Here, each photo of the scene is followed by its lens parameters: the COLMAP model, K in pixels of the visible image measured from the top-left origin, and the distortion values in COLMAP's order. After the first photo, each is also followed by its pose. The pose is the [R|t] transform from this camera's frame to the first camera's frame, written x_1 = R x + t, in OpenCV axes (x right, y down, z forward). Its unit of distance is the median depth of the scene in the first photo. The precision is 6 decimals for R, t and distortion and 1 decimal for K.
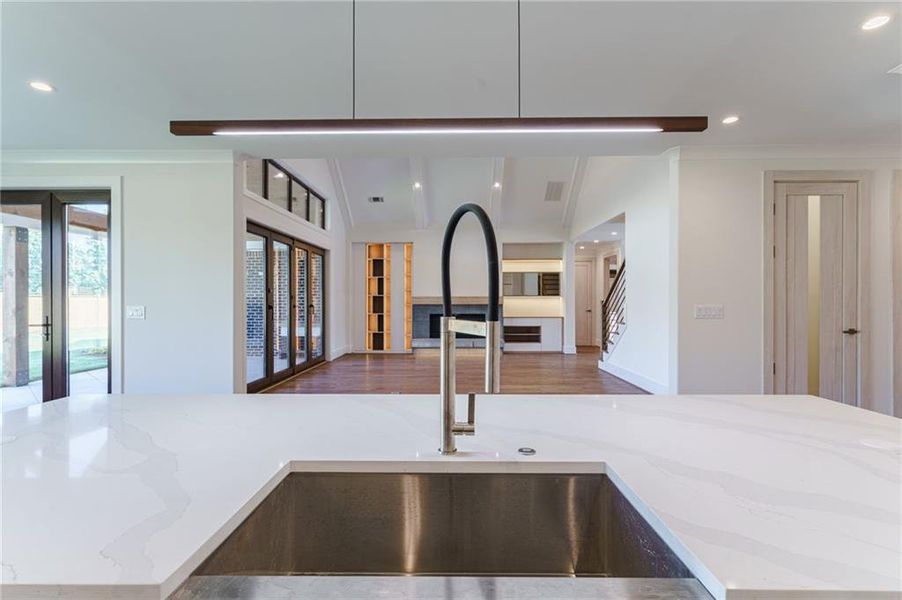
lens RADIAL K [[420.0, 0, 449.6], [0, 420.0, 298.7], [0, 0, 1]] dist [-0.008761, 0.000624]
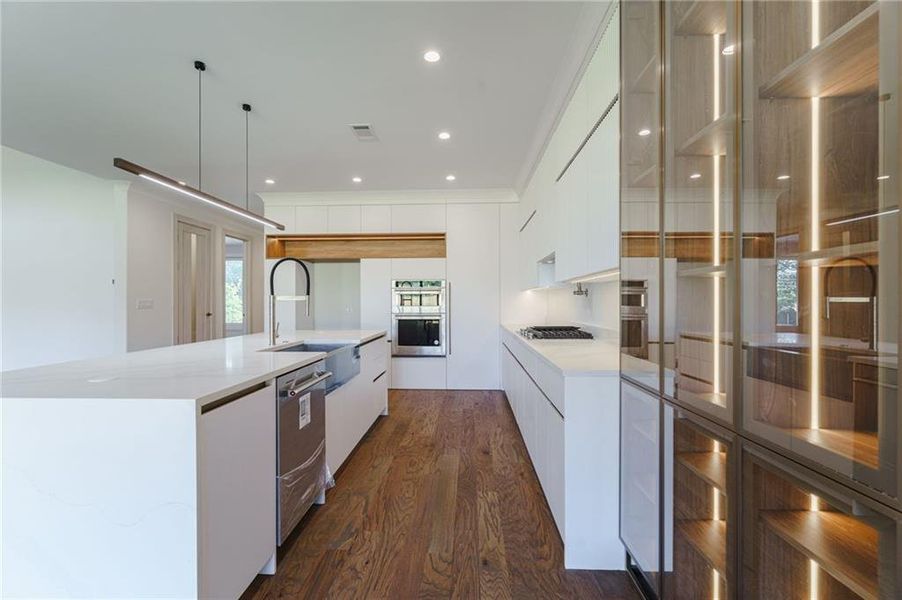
lens RADIAL K [[420.0, 0, 448.4], [0, 420.0, 304.4], [0, 0, 1]] dist [-0.008761, 0.000624]
pose [[0.030736, -0.004954, 0.999515, -0.781034], [0.002272, 0.999985, 0.004887, 0.030019], [-0.999525, 0.002121, 0.030747, -0.071352]]
